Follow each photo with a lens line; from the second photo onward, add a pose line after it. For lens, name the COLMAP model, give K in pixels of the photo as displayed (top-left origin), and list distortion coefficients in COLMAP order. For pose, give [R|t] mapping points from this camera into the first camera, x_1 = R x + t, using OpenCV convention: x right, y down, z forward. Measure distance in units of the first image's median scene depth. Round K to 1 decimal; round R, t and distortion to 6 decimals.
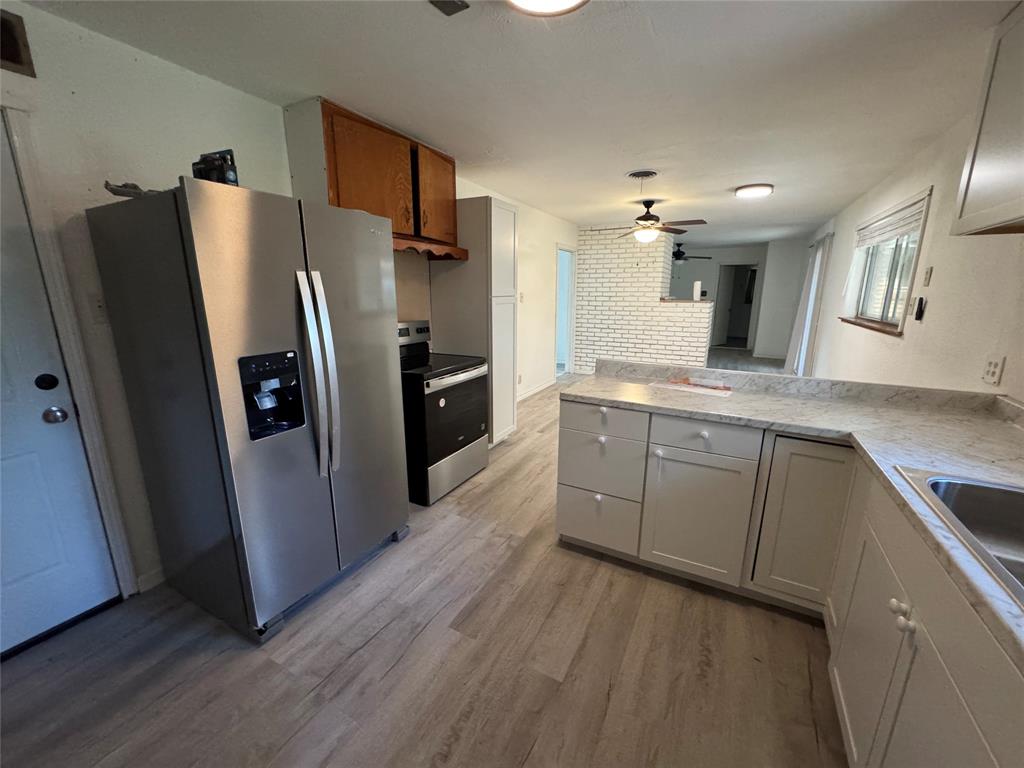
lens RADIAL K [[409.3, 0, 512.0], [0, 409.3, 384.0], [0, 0, 1]] dist [-0.000224, -0.000491]
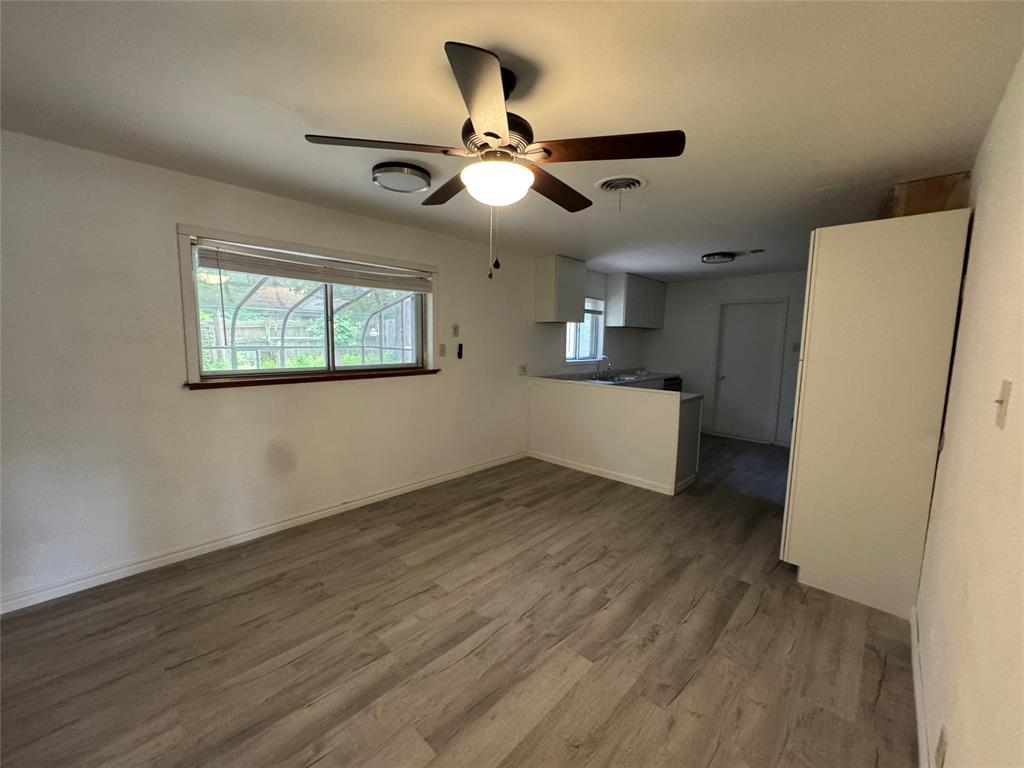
lens RADIAL K [[409.3, 0, 512.0], [0, 409.3, 384.0], [0, 0, 1]] dist [-0.000224, -0.000491]
pose [[-0.965272, -0.053586, 0.255693, 0.535705], [0.034876, 0.943545, 0.329403, -0.758029], [-0.258909, 0.326881, -0.908909, 3.187866]]
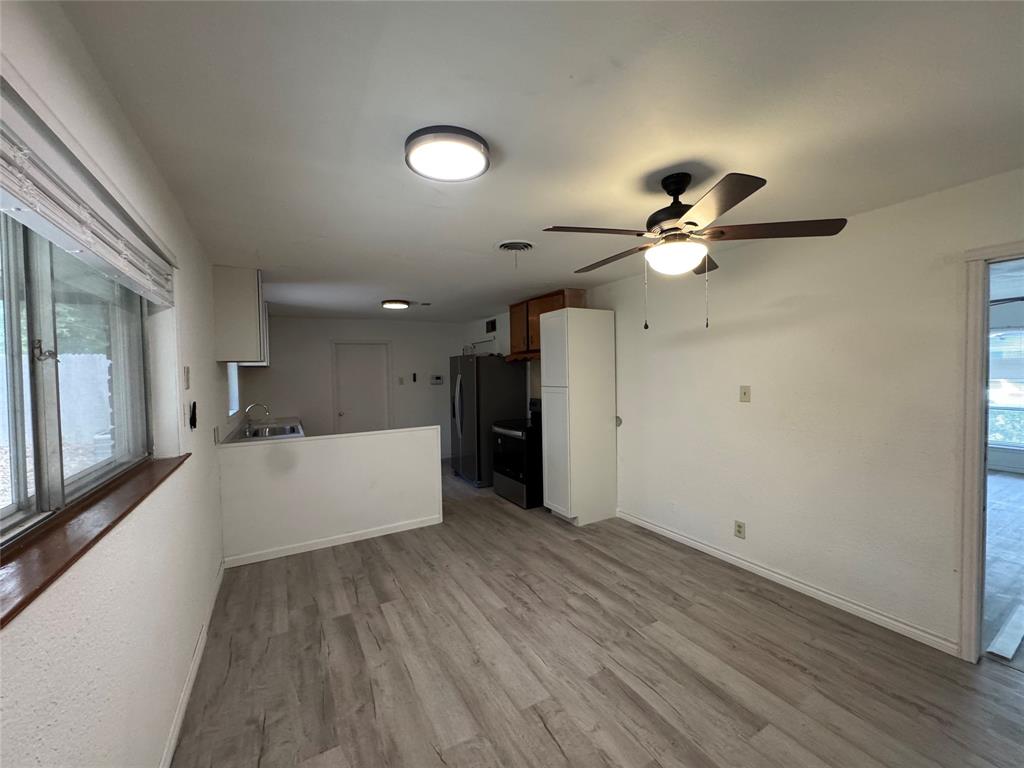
lens RADIAL K [[409.3, 0, 512.0], [0, 409.3, 384.0], [0, 0, 1]] dist [-0.000224, -0.000491]
pose [[-0.533409, 0.030419, -0.845310, 1.810629], [-0.173680, 0.974121, 0.144650, -0.644820], [0.827835, 0.223971, -0.514322, 2.616295]]
